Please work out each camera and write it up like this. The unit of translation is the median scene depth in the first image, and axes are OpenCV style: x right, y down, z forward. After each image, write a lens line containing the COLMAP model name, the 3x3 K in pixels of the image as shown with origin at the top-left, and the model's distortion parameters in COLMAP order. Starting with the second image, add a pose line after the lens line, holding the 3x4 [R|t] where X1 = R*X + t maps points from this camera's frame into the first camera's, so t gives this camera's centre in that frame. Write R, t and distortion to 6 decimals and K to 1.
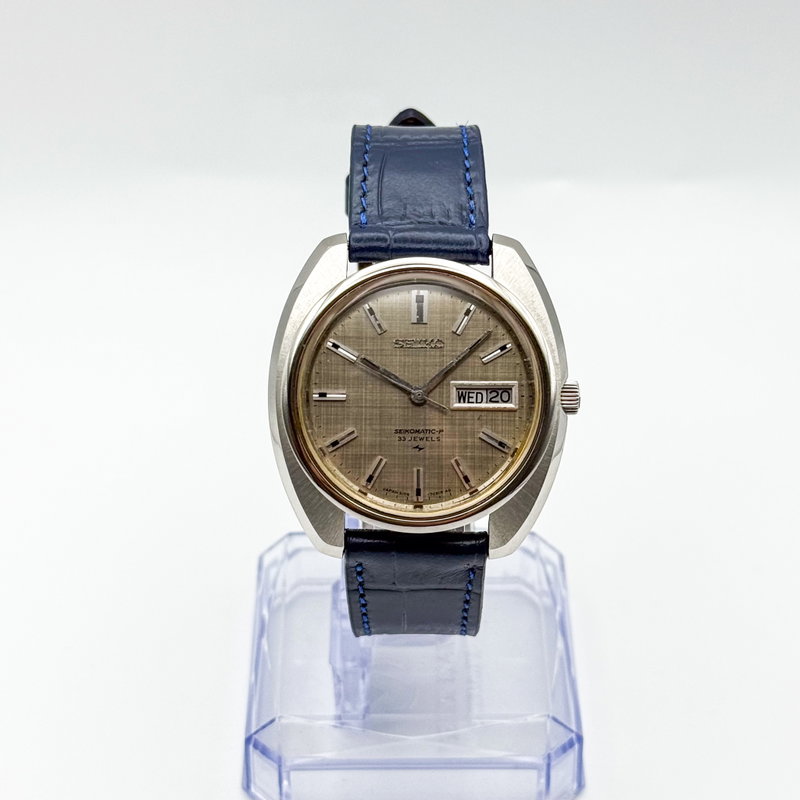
lens RADIAL K [[2007.3, 0, 400.0], [0, 2007.3, 400.0], [0, 0, 1]] dist [0.057142, 0.130310]
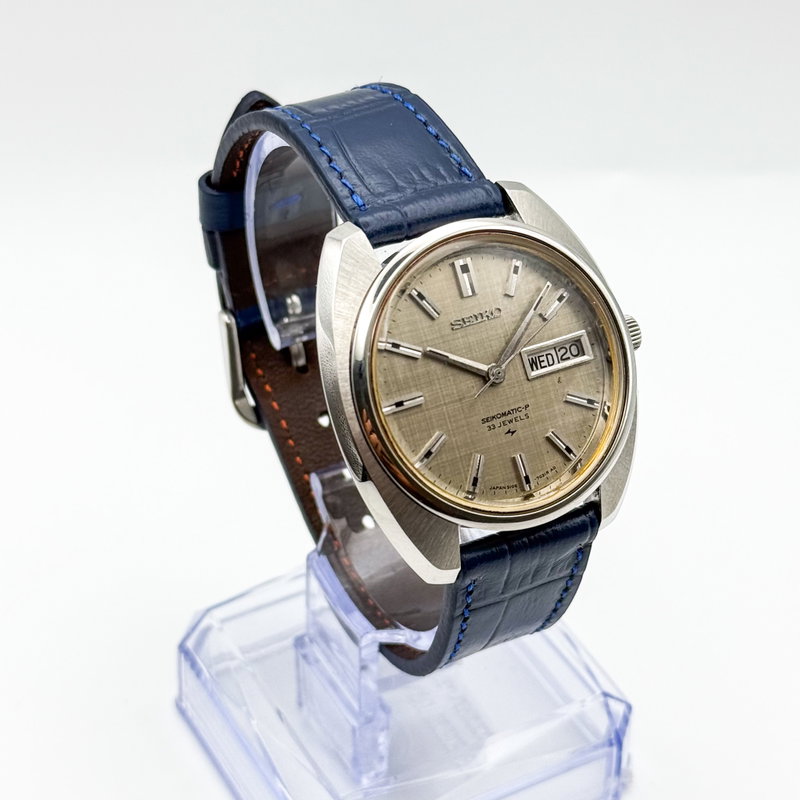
lens RADIAL K [[2007.3, 0, 400.0], [0, 2007.3, 400.0], [0, 0, 1]] dist [0.057142, 0.130310]
pose [[0.876332, -0.275687, 0.395018, -0.376085], [0.283394, 0.958168, 0.040016, -0.038427], [-0.389525, 0.076878, 0.917802, 0.210182]]
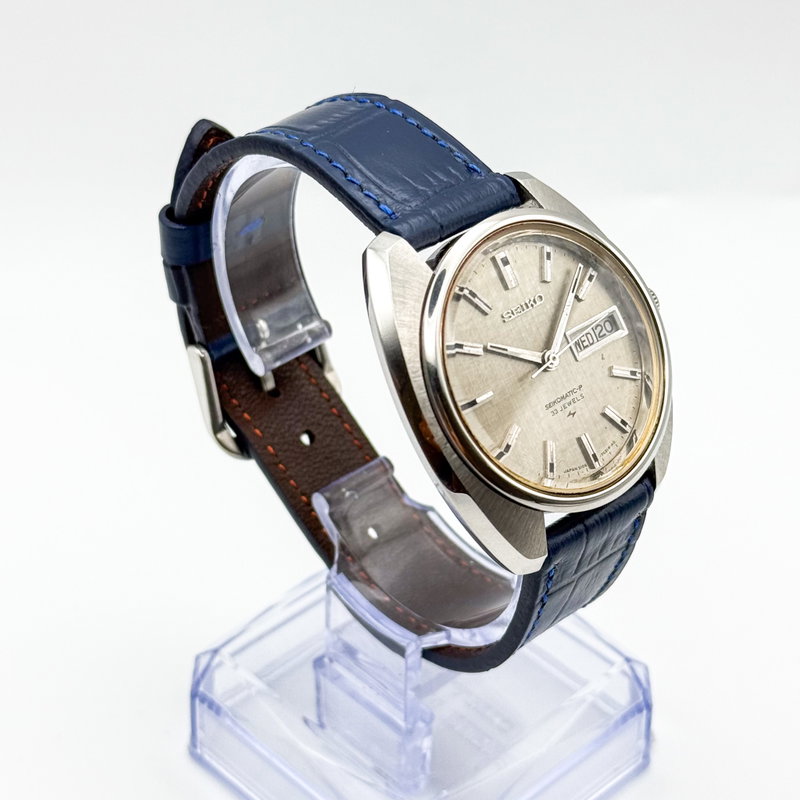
lens RADIAL K [[2007.3, 0, 400.0], [0, 2007.3, 400.0], [0, 0, 1]] dist [0.057142, 0.130310]
pose [[0.724540, -0.398429, 0.562402, -0.545577], [0.414995, 0.903679, 0.105567, -0.107687], [-0.550292, 0.156907, 0.820097, 0.306883]]
